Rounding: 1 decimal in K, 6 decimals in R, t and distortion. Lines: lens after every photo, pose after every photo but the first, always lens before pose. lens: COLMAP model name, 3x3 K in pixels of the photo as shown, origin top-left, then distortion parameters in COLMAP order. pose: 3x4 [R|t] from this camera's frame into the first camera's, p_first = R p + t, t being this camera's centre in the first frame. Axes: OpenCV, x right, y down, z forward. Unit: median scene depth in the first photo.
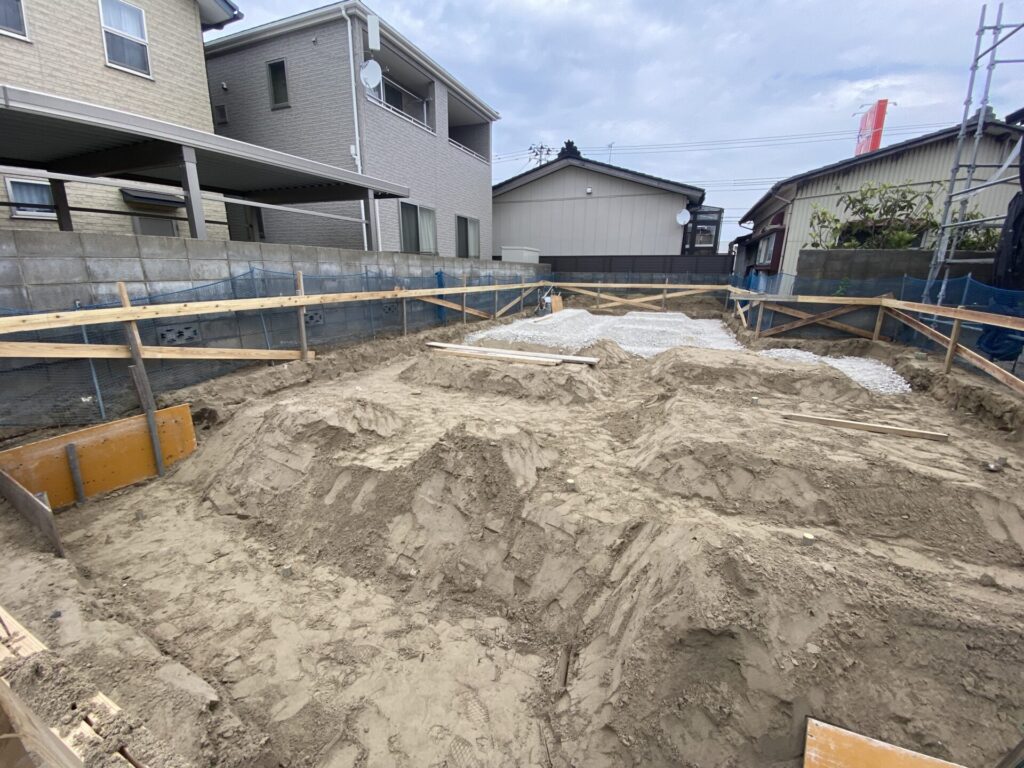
lens RADIAL K [[441.9, 0, 499.8], [0, 441.9, 389.9], [0, 0, 1]] dist [-0.000898, -0.012950]
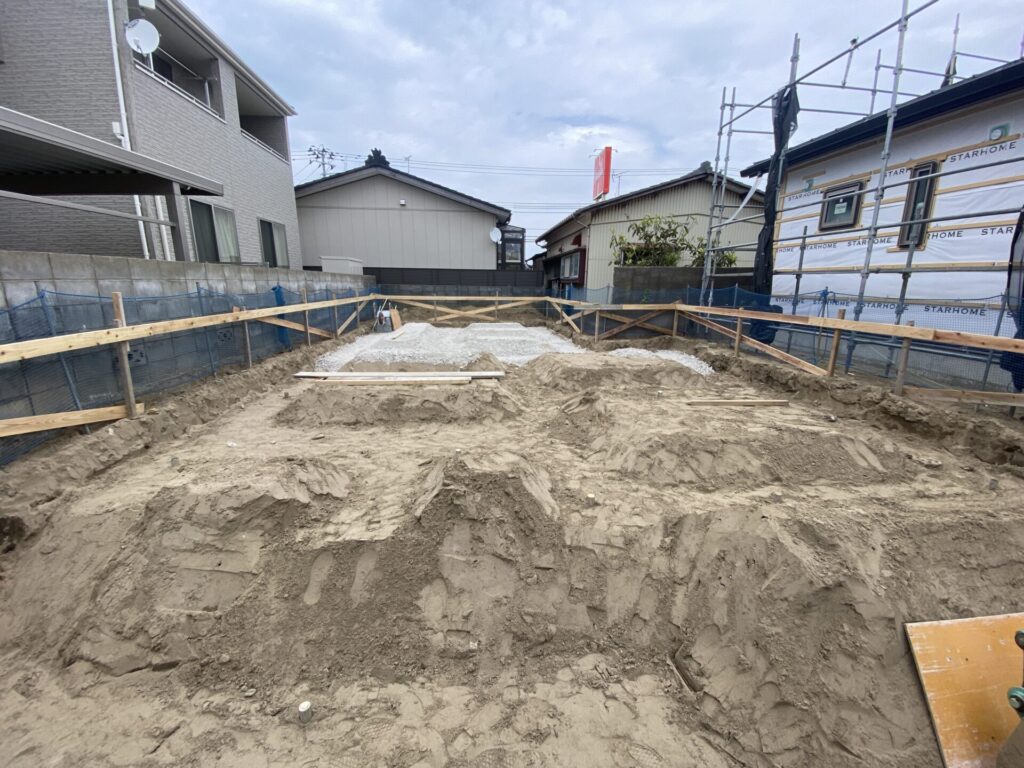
lens RADIAL K [[441.9, 0, 527.8], [0, 441.9, 386.5], [0, 0, 1]] dist [-0.000898, -0.012950]
pose [[0.867678, -0.119072, 0.482657, -0.275178], [0.132744, 0.991133, 0.005877, -0.044697], [-0.479077, 0.058971, 0.875790, 0.104558]]
